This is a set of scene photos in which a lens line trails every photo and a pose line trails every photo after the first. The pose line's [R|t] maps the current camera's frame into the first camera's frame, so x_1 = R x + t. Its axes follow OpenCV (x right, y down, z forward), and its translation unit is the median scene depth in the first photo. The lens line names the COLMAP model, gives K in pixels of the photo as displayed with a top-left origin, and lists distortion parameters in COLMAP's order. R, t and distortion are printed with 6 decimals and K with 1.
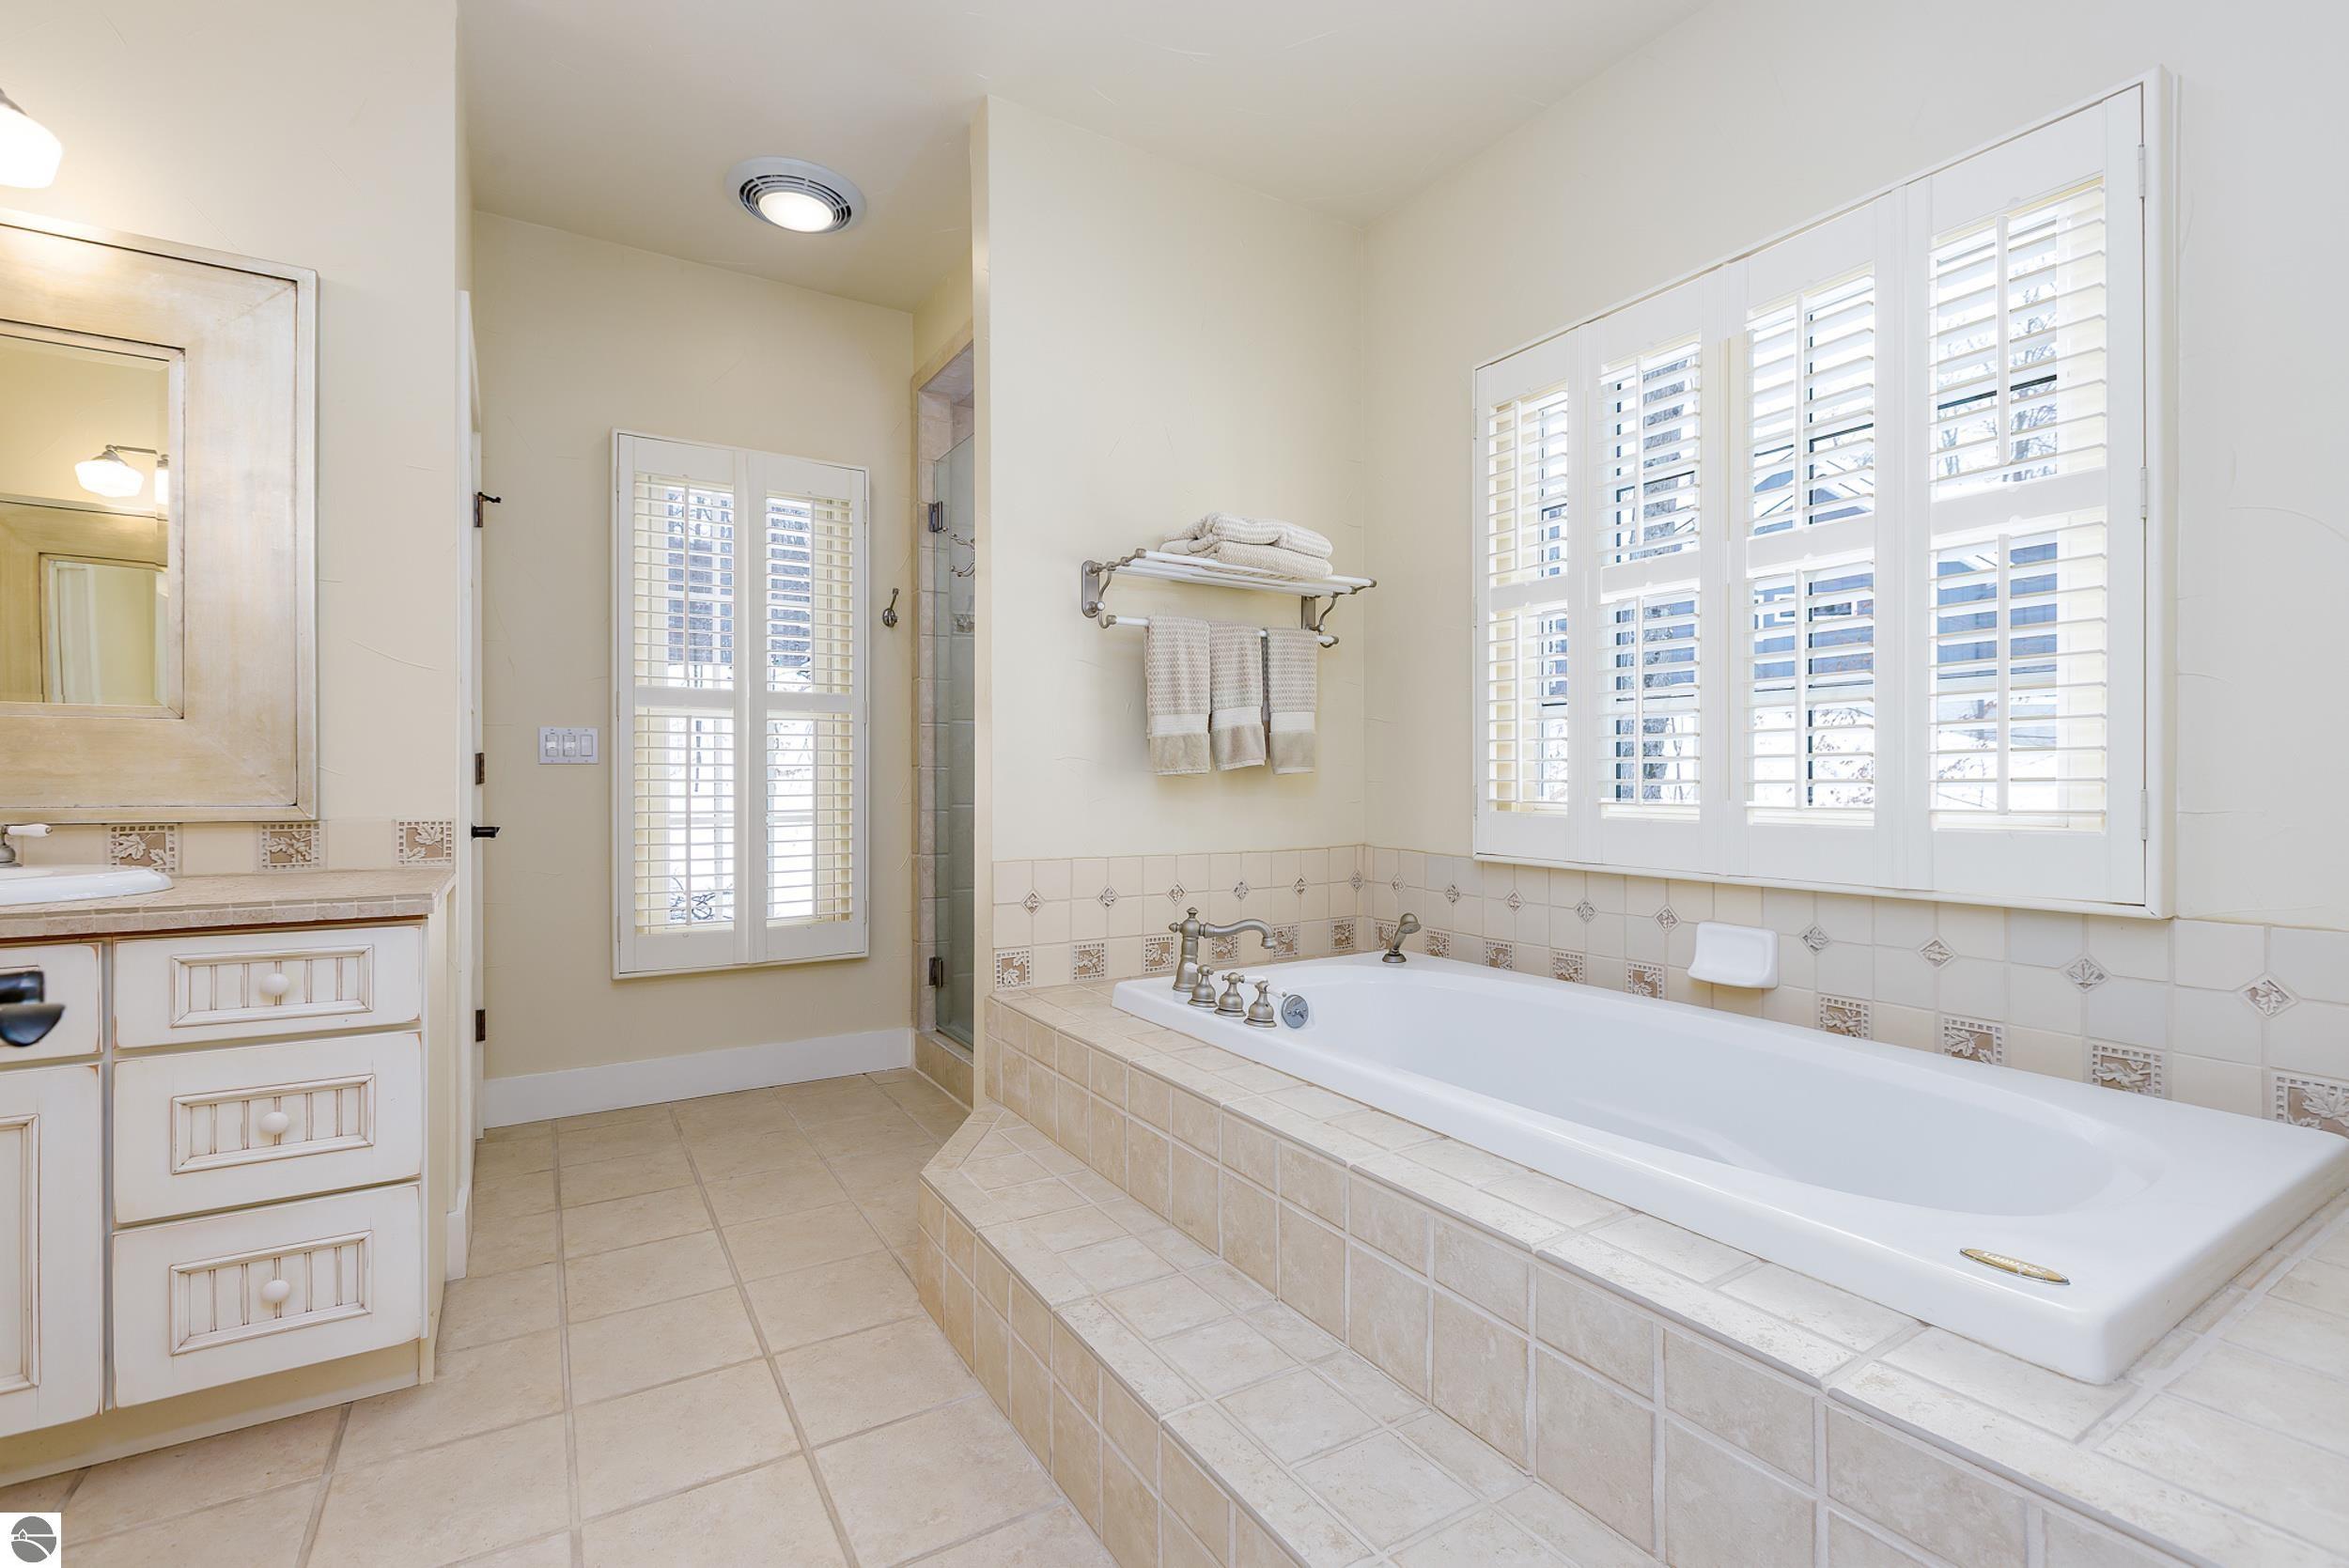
lens RADIAL K [[1061.8, 0, 1174.6], [0, 1061.8, 782.8], [0, 0, 1]] dist [0.003925, -0.000744]
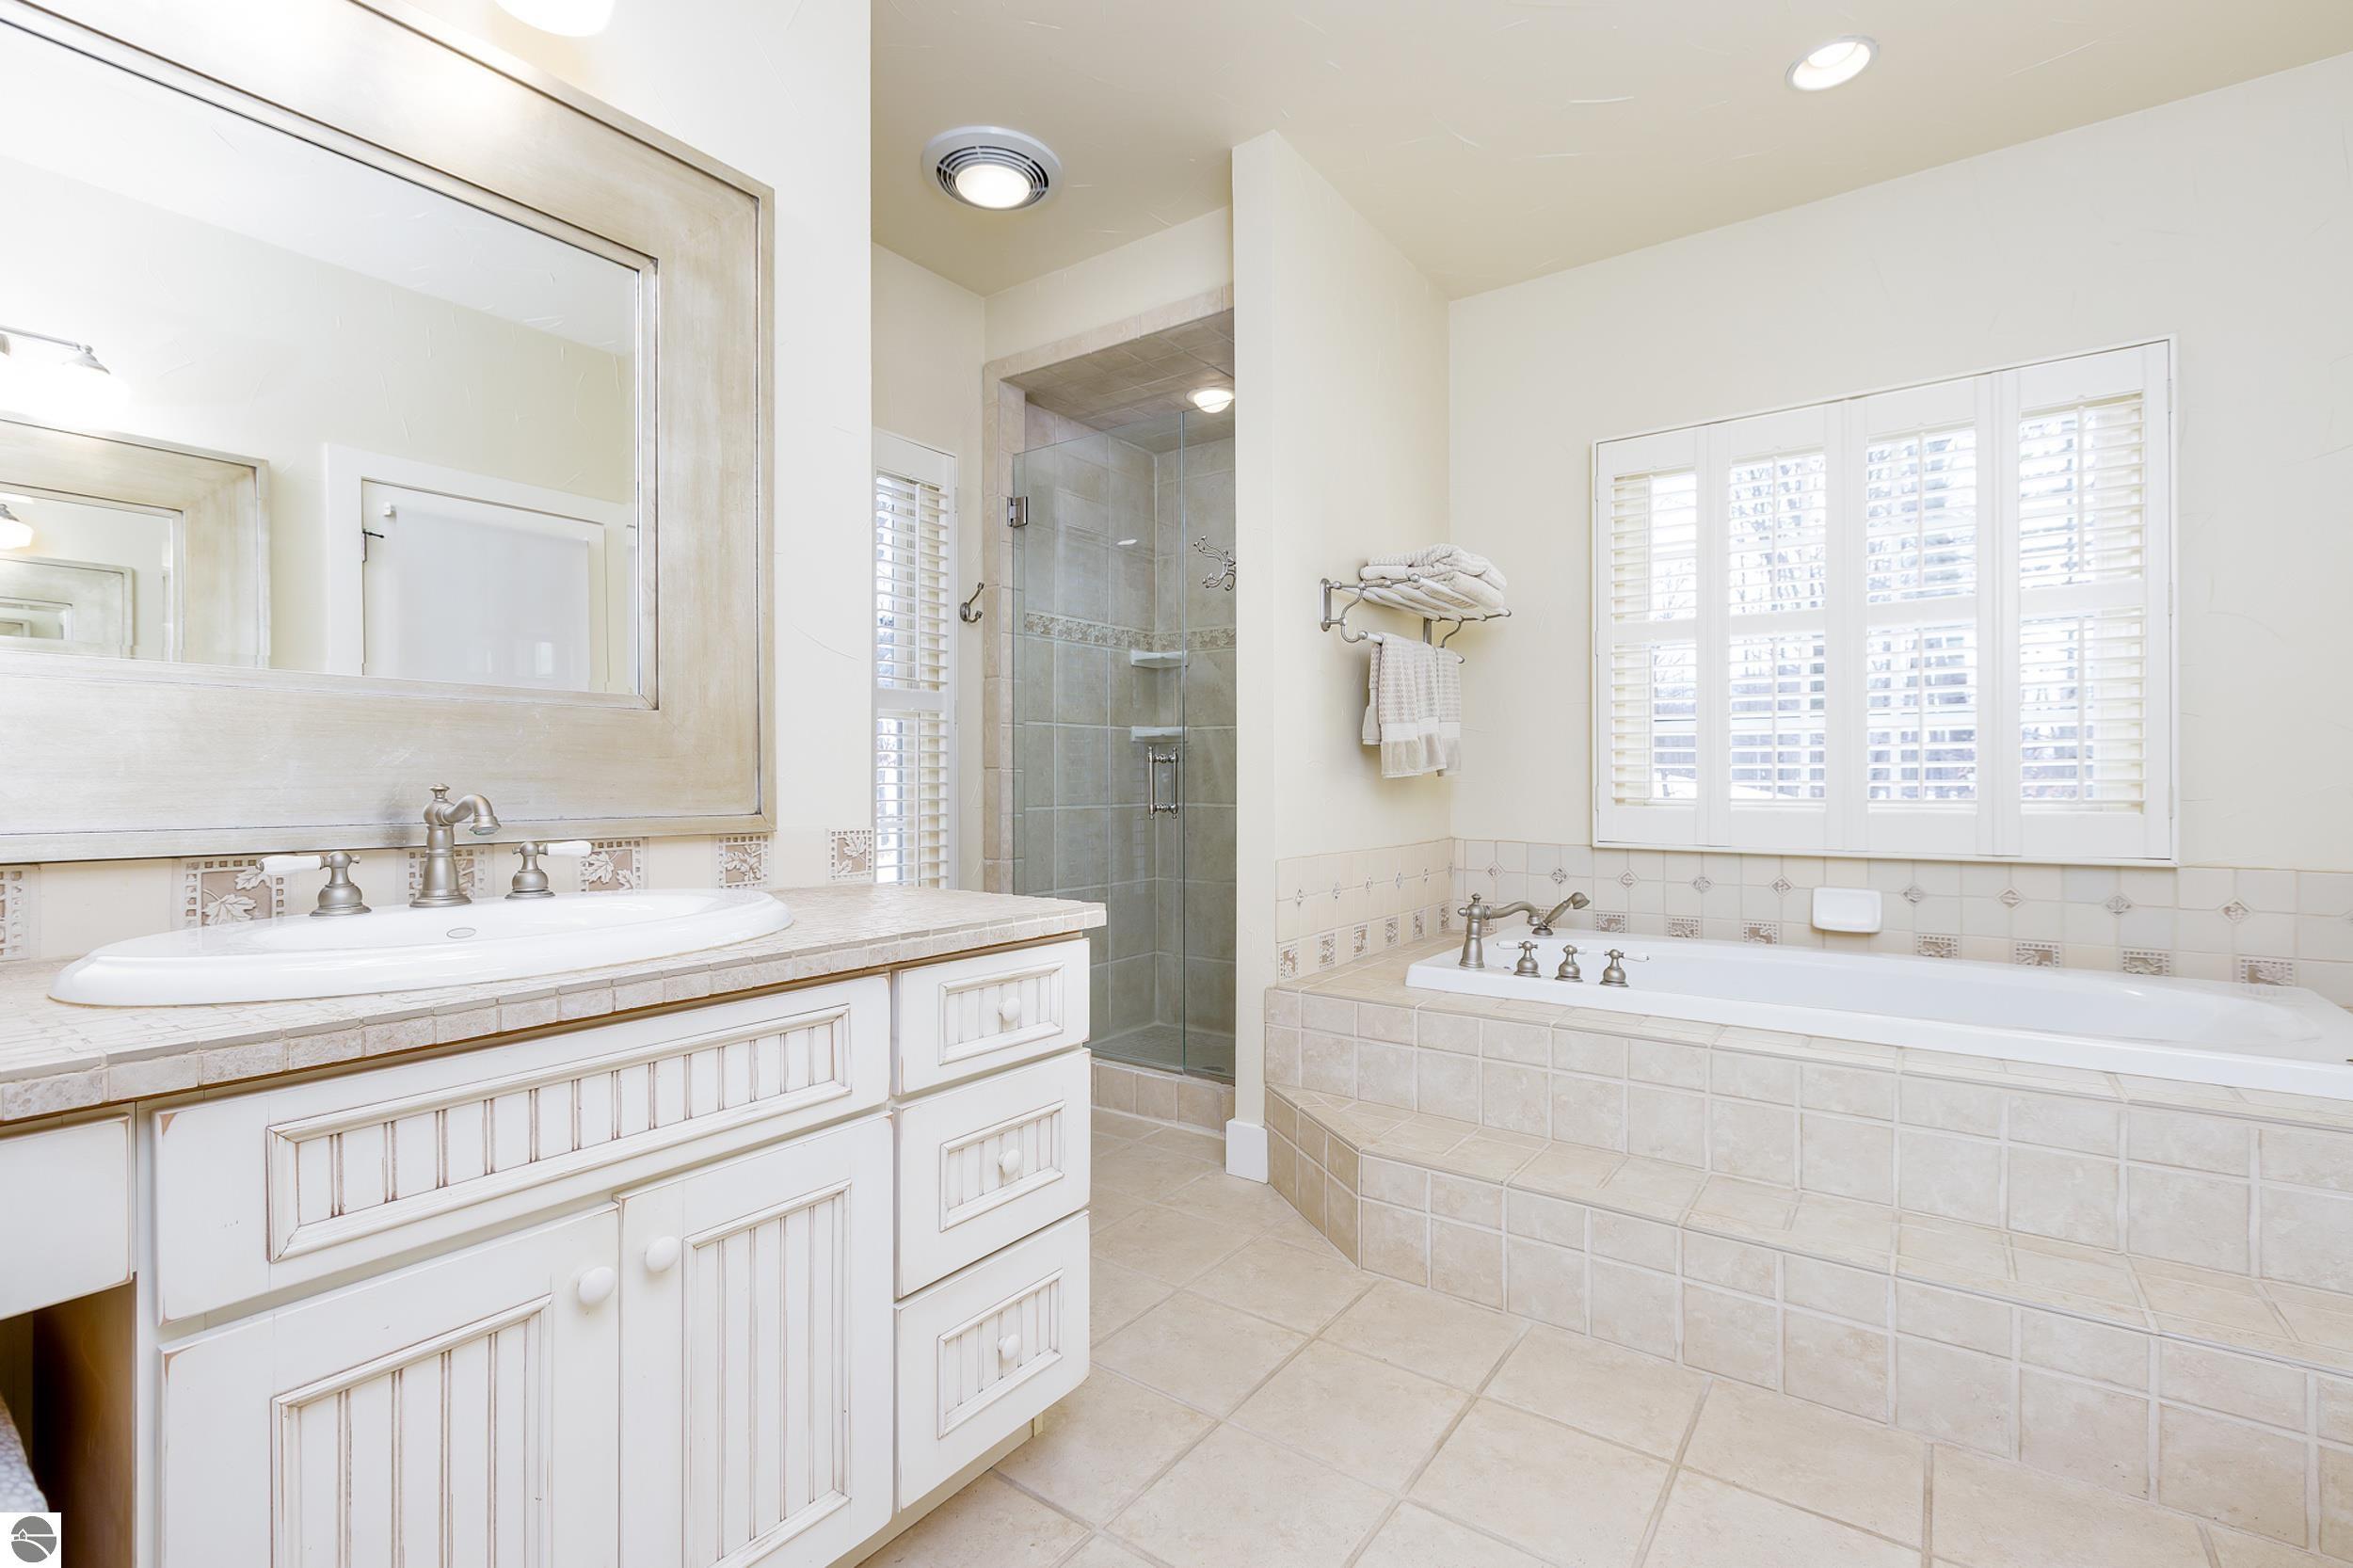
lens RADIAL K [[1063.7, 0, 1180.3], [0, 1063.7, 780.9], [0, 0, 1]] dist [0.003925, -0.000744]
pose [[0.921345, -0.002369, 0.388739, -0.875914], [0.003613, 0.999990, -0.002468, -0.001878], [-0.388730, 0.003679, 0.921344, 0.088699]]
